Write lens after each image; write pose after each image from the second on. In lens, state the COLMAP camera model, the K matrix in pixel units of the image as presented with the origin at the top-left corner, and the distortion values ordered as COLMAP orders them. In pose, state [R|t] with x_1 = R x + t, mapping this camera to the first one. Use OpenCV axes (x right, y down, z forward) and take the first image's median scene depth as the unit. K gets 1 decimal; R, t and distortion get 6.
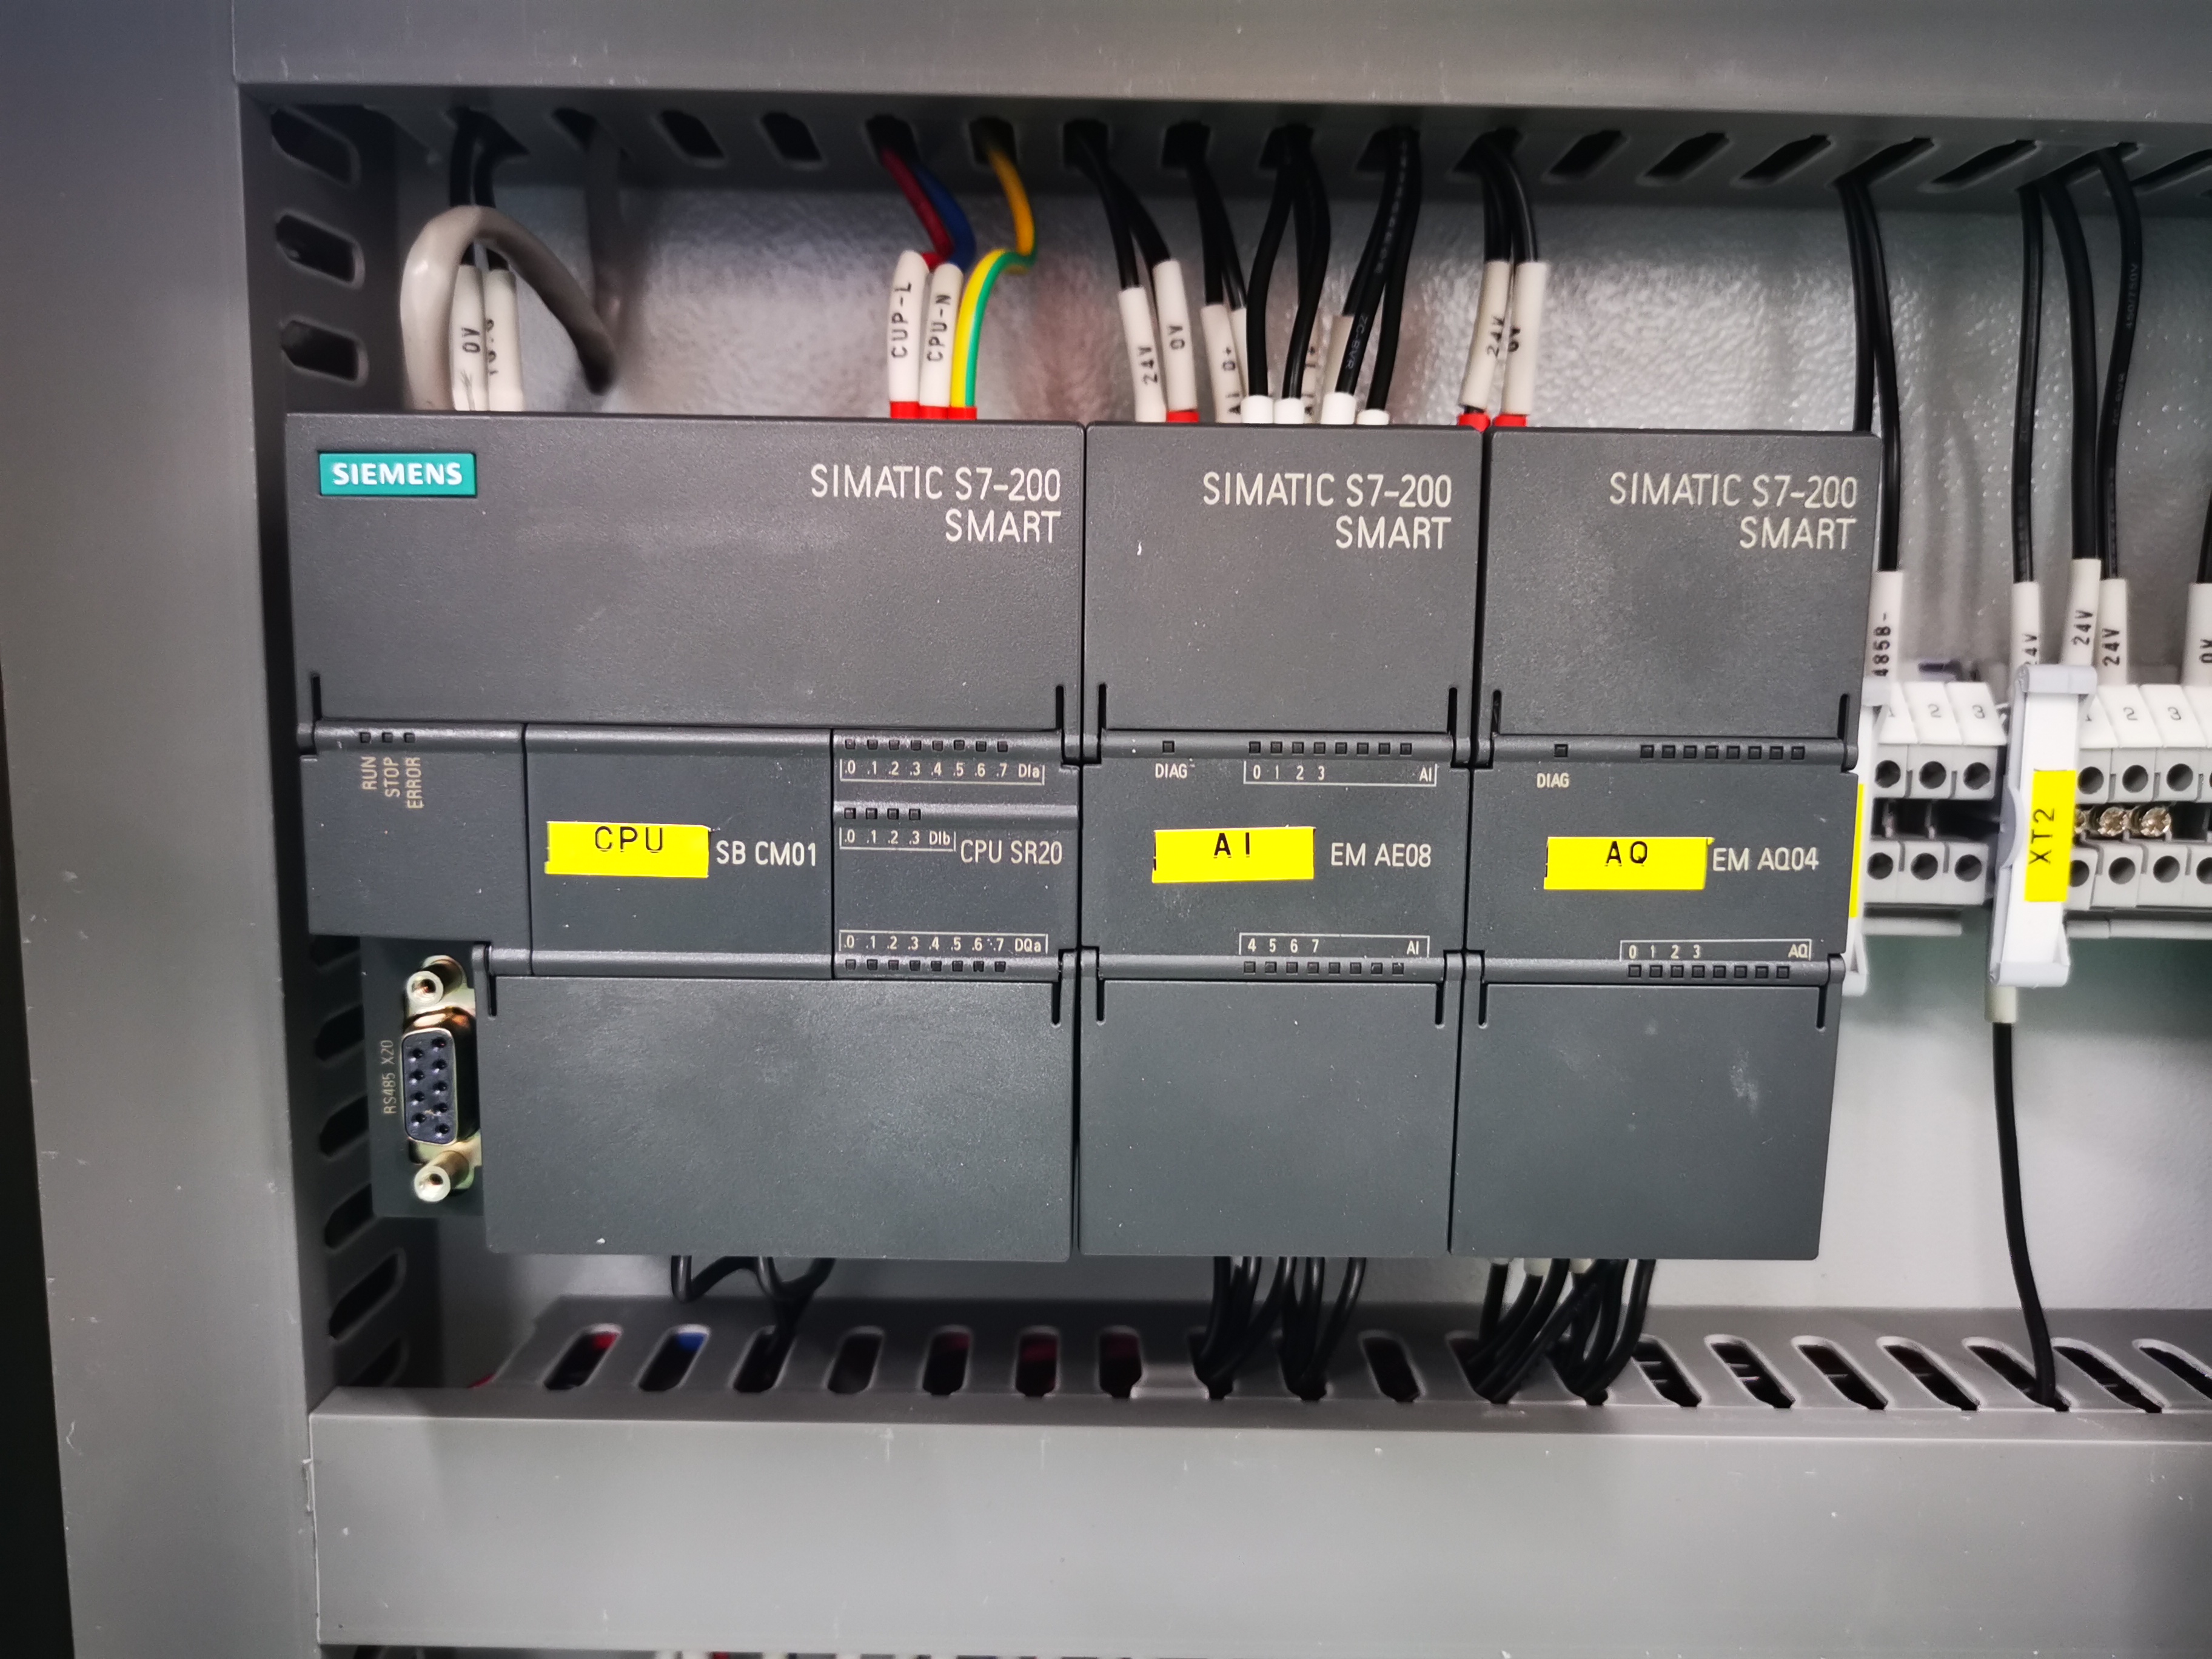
lens RADIAL K [[1722.0, 0, 1112.5], [0, 1722.0, 832.8], [0, 0, 1]] dist [0.014725, -0.000697]
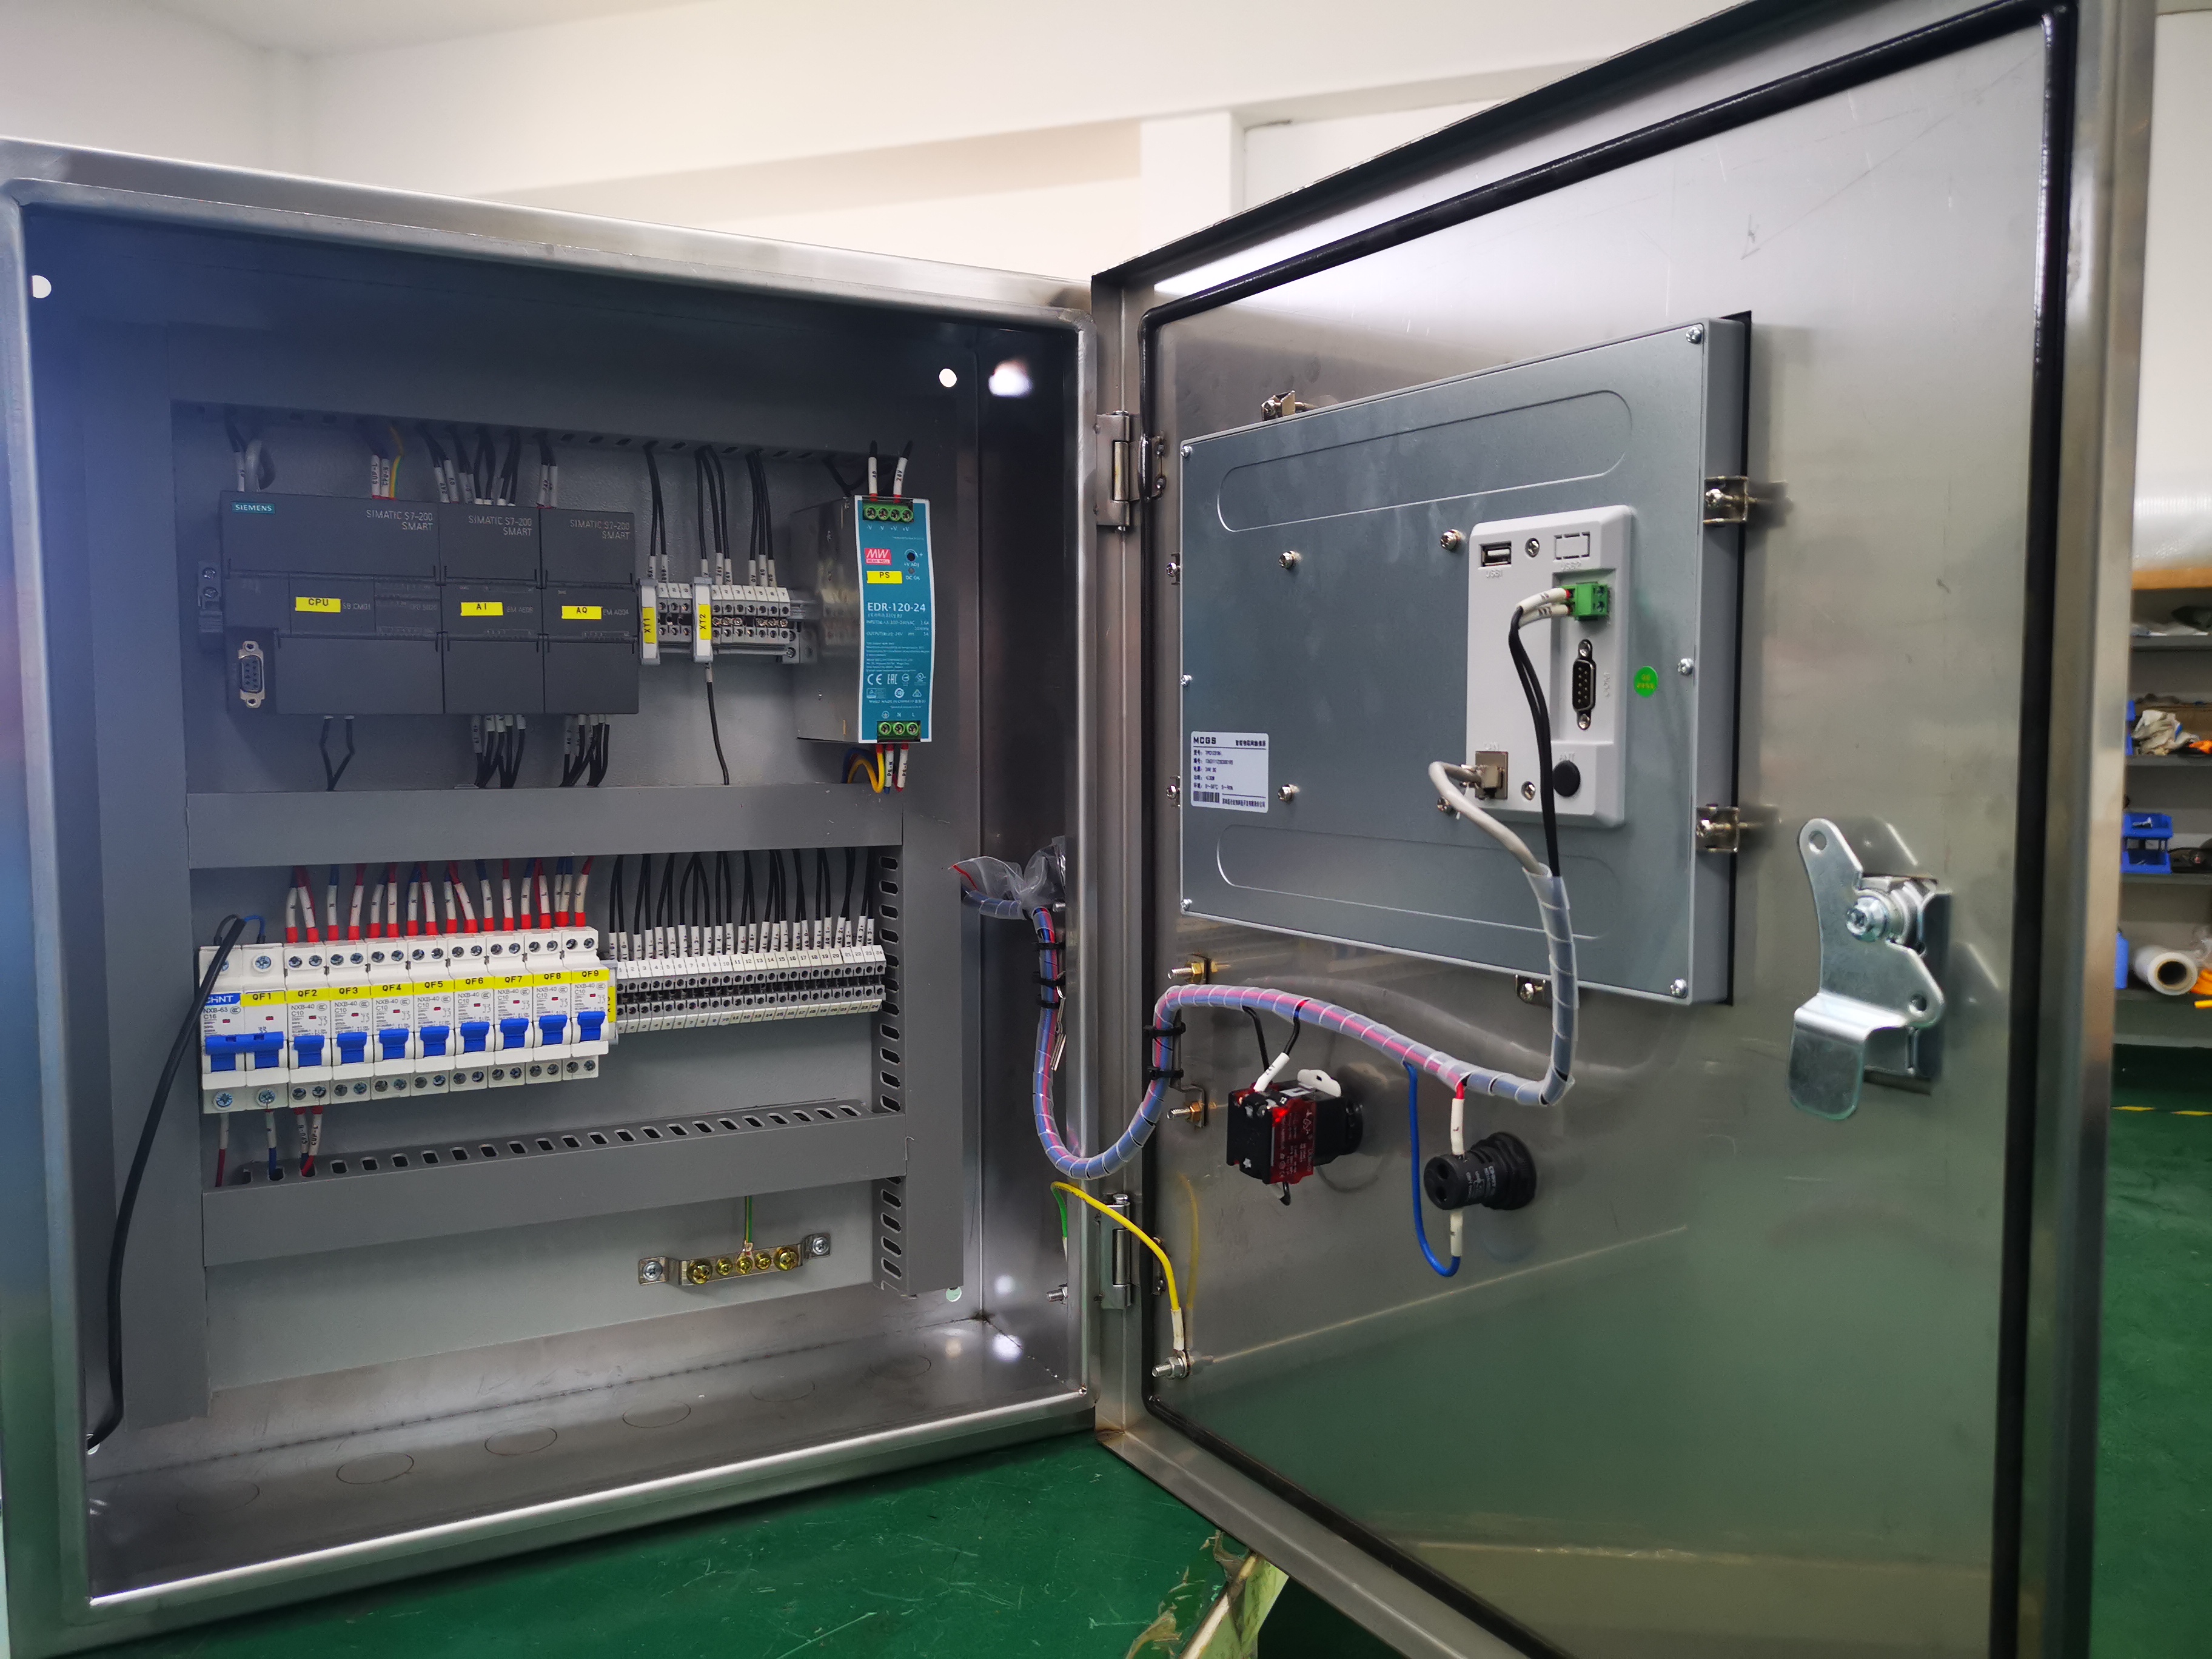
lens RADIAL K [[1722.0, 0, 1115.4], [0, 1722.0, 827.2], [0, 0, 1]] dist [0.014725, -0.000697]
pose [[0.888933, -0.046487, 0.455672, -0.408876], [0.079261, 0.995440, -0.053070, 0.732896], [-0.451127, 0.083293, 0.888564, -2.770455]]
